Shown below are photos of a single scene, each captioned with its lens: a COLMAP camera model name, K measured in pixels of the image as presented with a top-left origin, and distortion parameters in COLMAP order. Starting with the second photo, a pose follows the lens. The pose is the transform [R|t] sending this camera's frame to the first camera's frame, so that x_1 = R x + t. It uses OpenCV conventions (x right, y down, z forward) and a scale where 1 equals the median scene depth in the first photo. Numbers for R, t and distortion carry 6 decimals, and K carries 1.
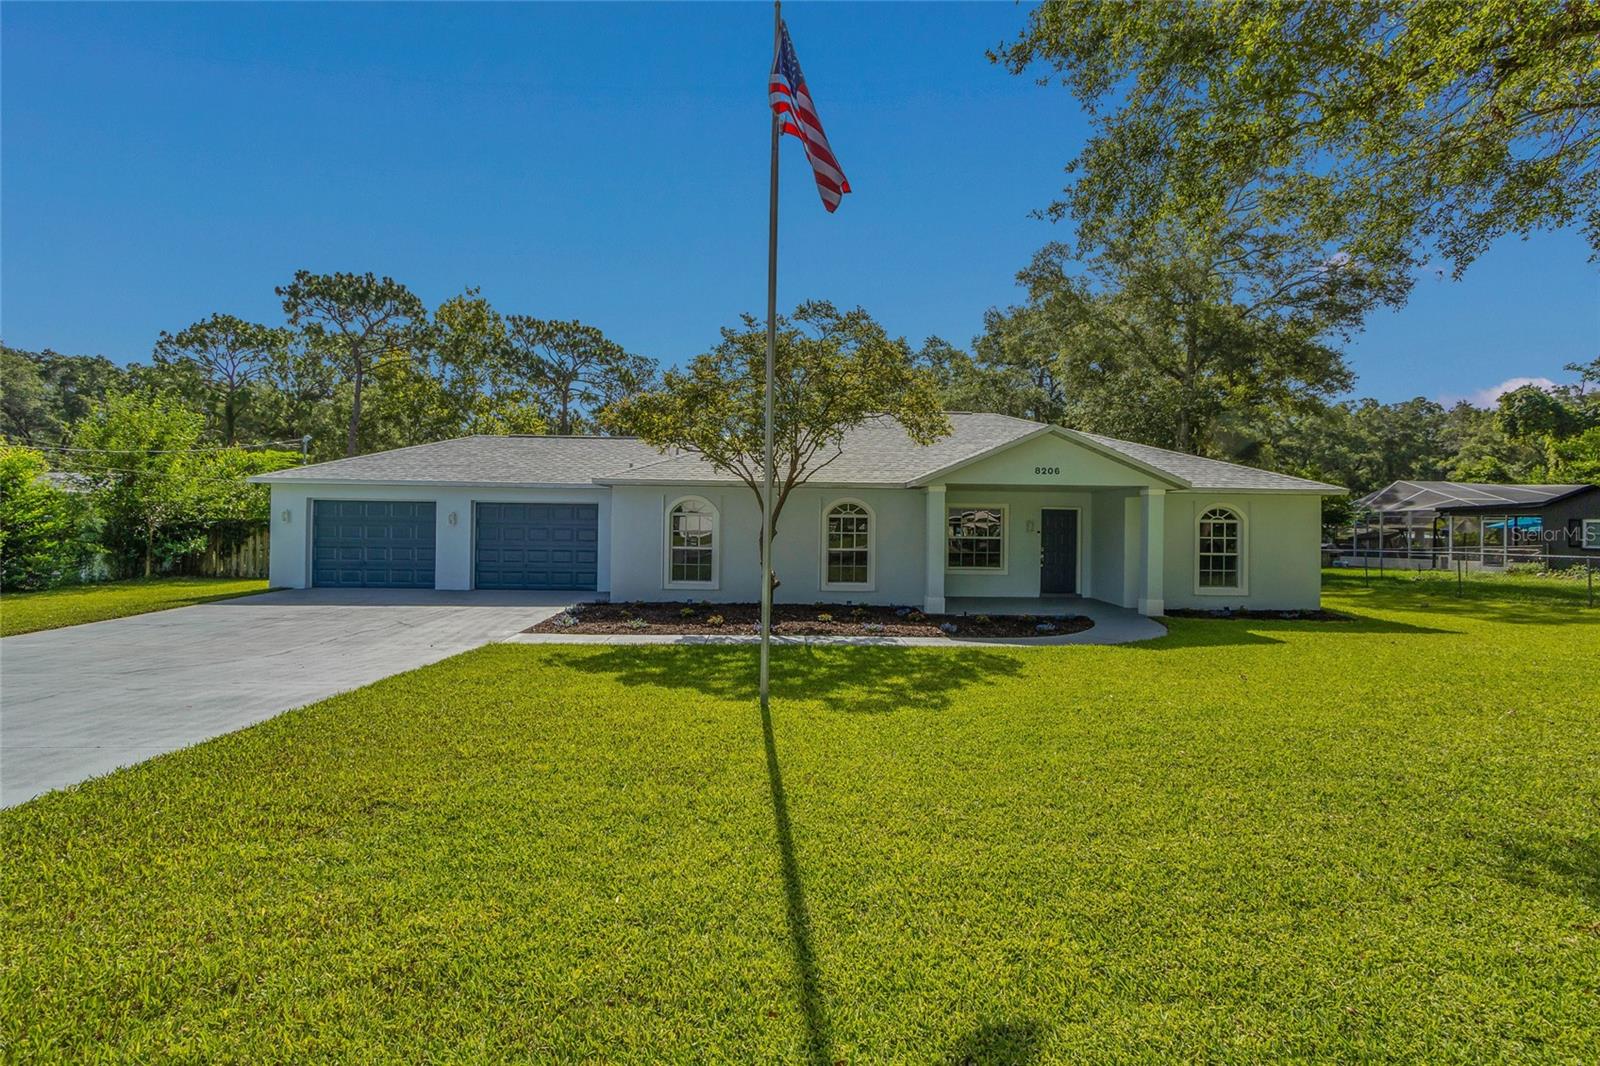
lens RADIAL K [[743.1, 0, 802.3], [0, 743.1, 535.1], [0, 0, 1]] dist [0.003667, -0.000812]
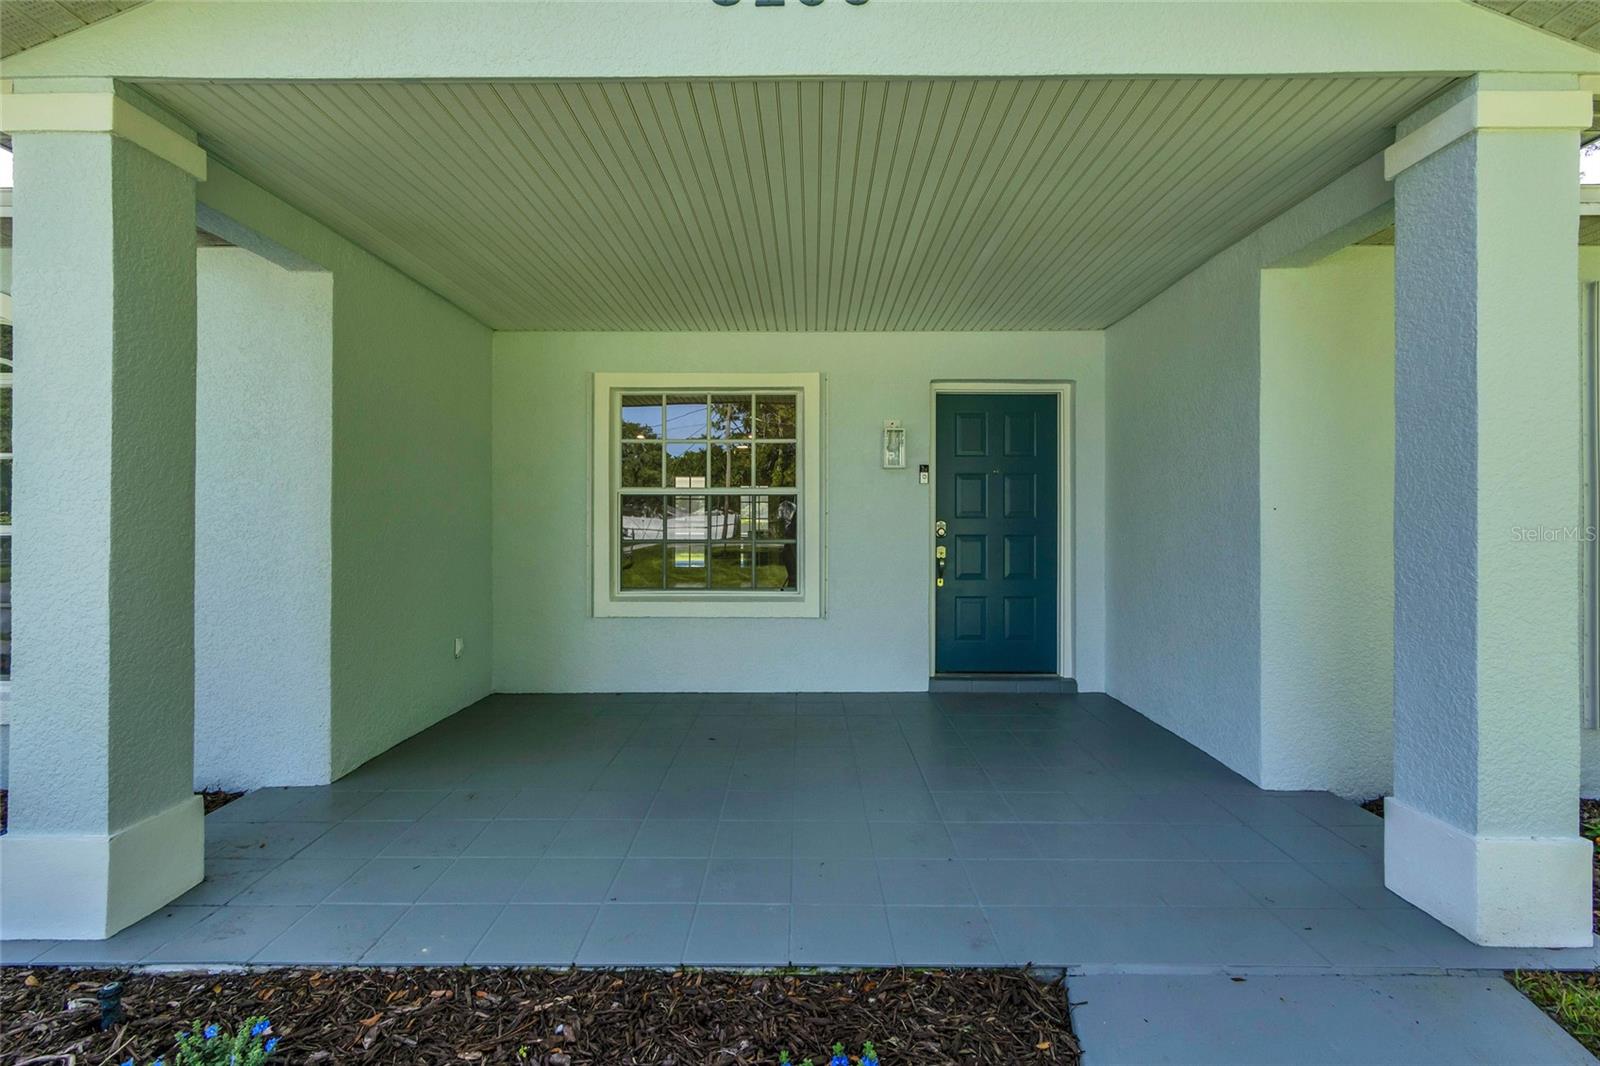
lens RADIAL K [[743.1, 0, 806.3], [0, 743.1, 534.8], [0, 0, 1]] dist [0.003667, -0.000812]
pose [[0.999250, -0.010283, -0.037345, 0.310015], [0.010323, 0.999946, 0.000873, 0.023352], [0.037335, -0.001258, 0.999302, 0.779949]]
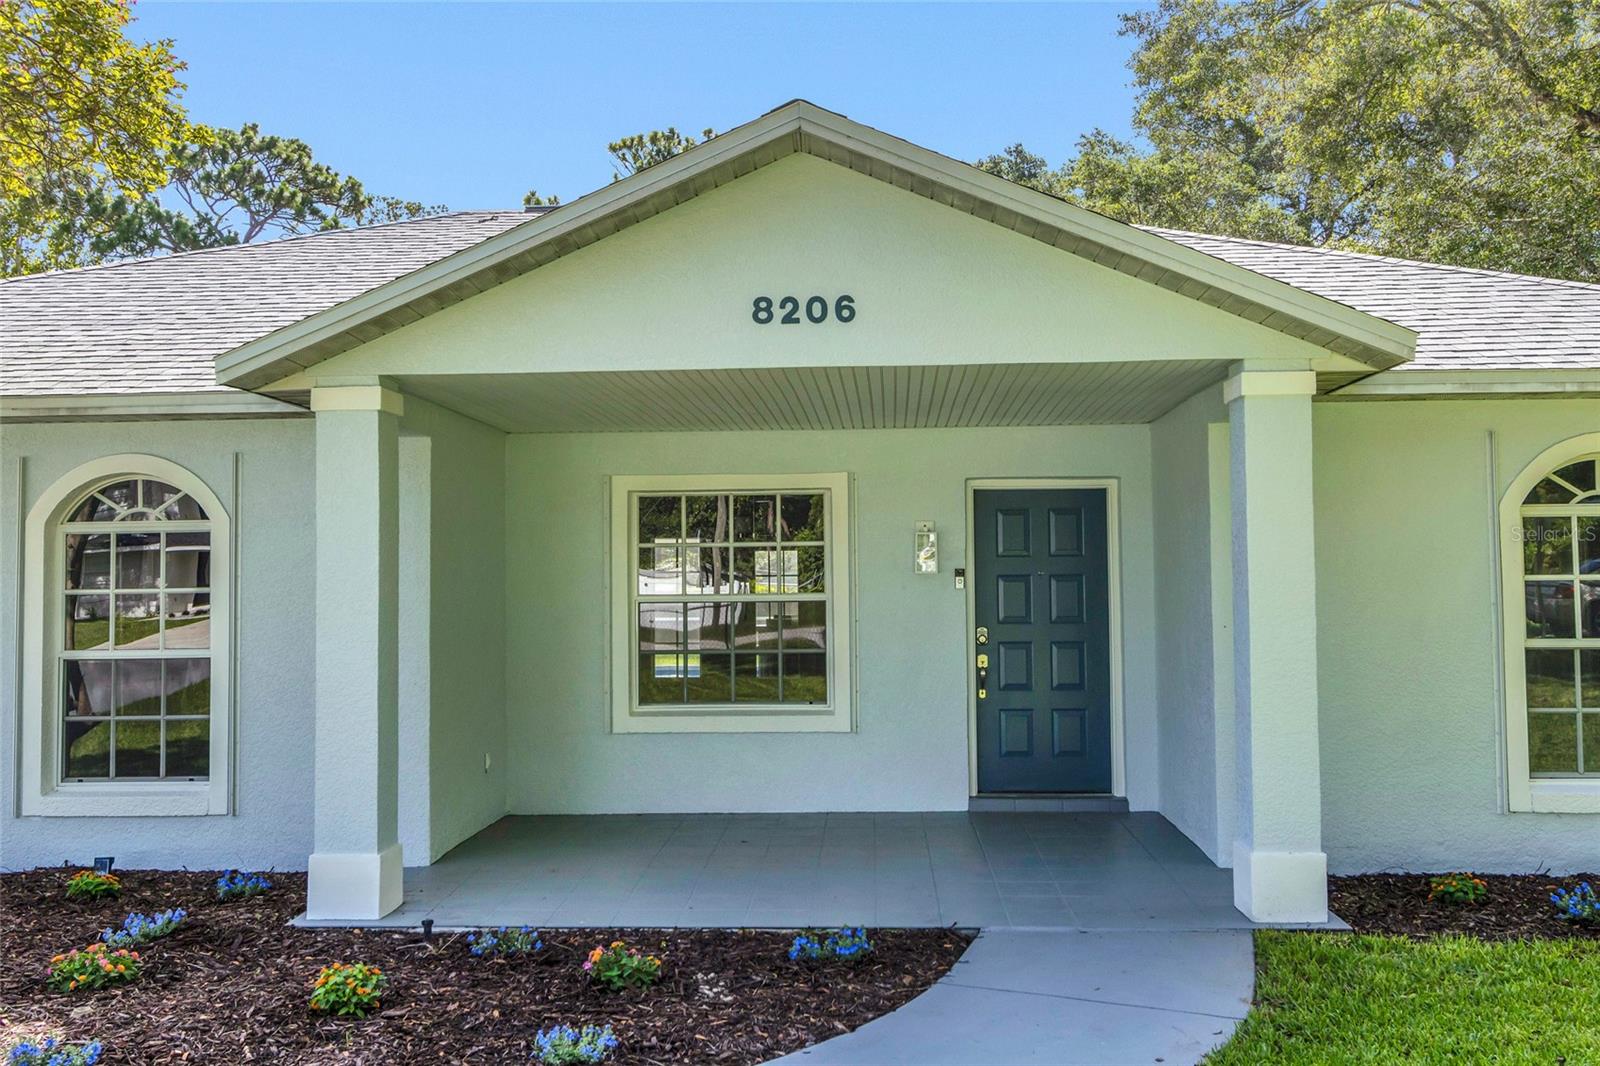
lens RADIAL K [[1547.0, 0, 801.3], [0, 1547.0, 523.0], [0, 0, 1]] dist [-0.015575, 0.000000]
pose [[0.995890, -0.024956, -0.087066, 0.340288], [0.020377, 0.998381, -0.053096, 0.007447], [0.088250, 0.051103, 0.994787, 0.468892]]
